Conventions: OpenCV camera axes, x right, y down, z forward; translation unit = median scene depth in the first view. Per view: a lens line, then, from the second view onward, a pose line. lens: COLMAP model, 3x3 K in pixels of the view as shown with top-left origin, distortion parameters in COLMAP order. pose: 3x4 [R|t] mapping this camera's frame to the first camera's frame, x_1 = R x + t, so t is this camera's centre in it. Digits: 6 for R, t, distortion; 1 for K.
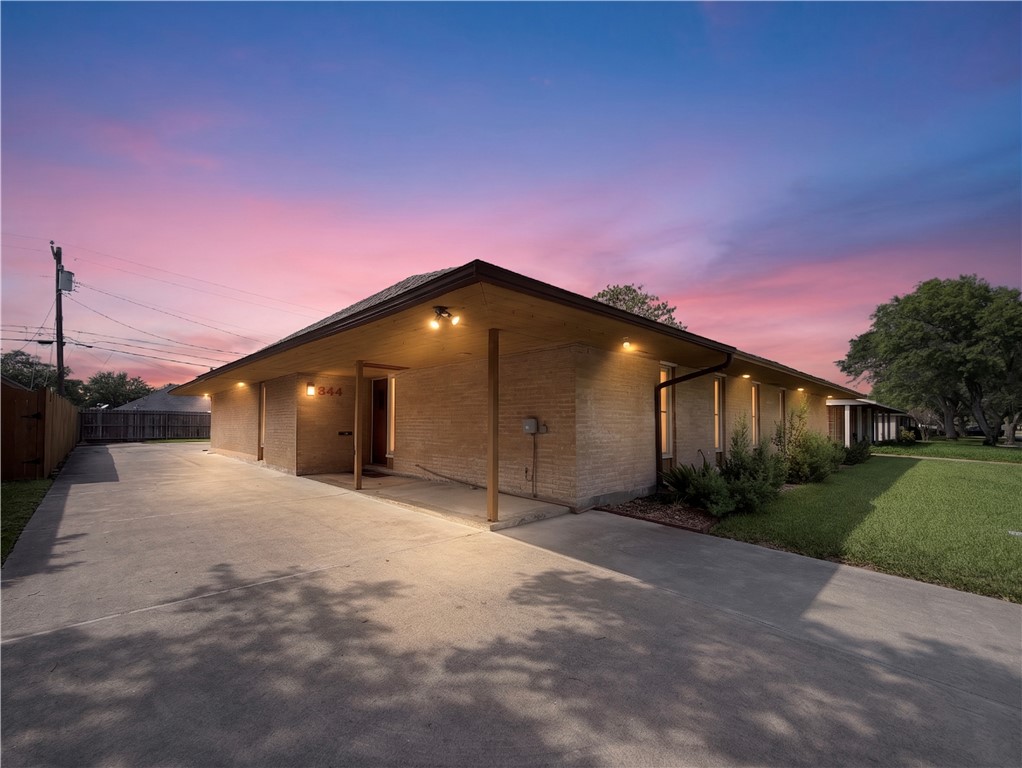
lens RADIAL K [[429.6, 0, 511.0], [0, 429.6, 384.0], [0, 0, 1]] dist [0.001097, 0.000098]
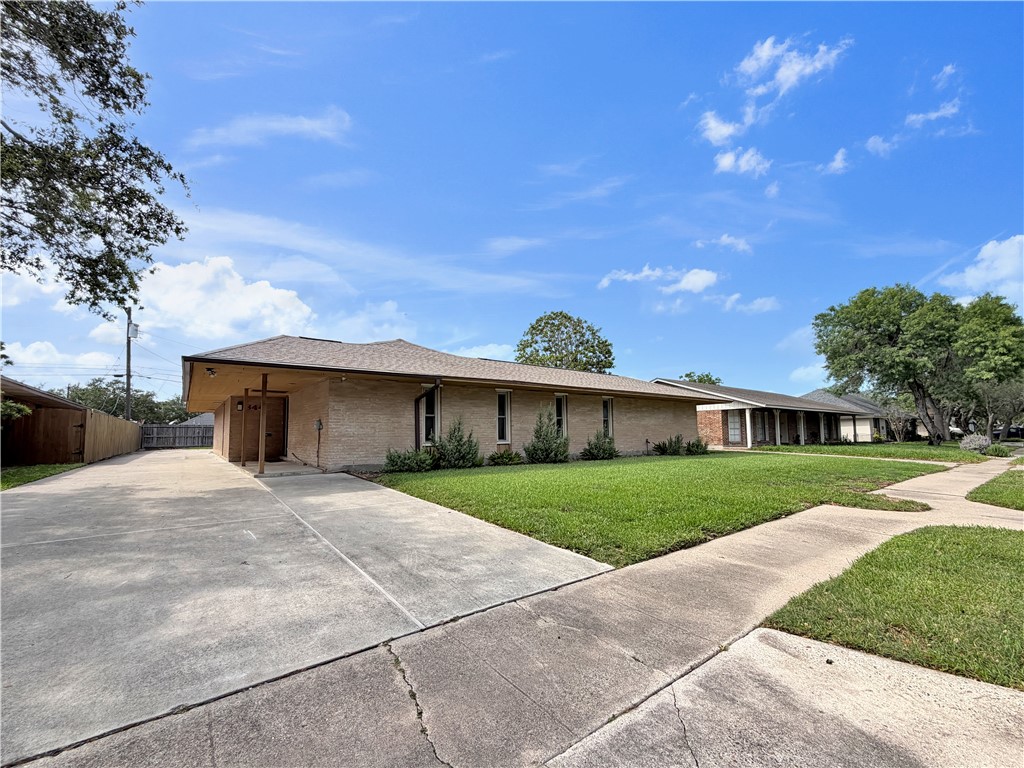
lens RADIAL K [[421.4, 0, 515.2], [0, 421.4, 374.3], [0, 0, 1]] dist [-0.000105, -0.000119]
pose [[0.992933, -0.031748, -0.114352, 0.304496], [0.026110, 0.998384, -0.050468, -0.000230], [0.115769, 0.047126, 0.992158, -0.176147]]
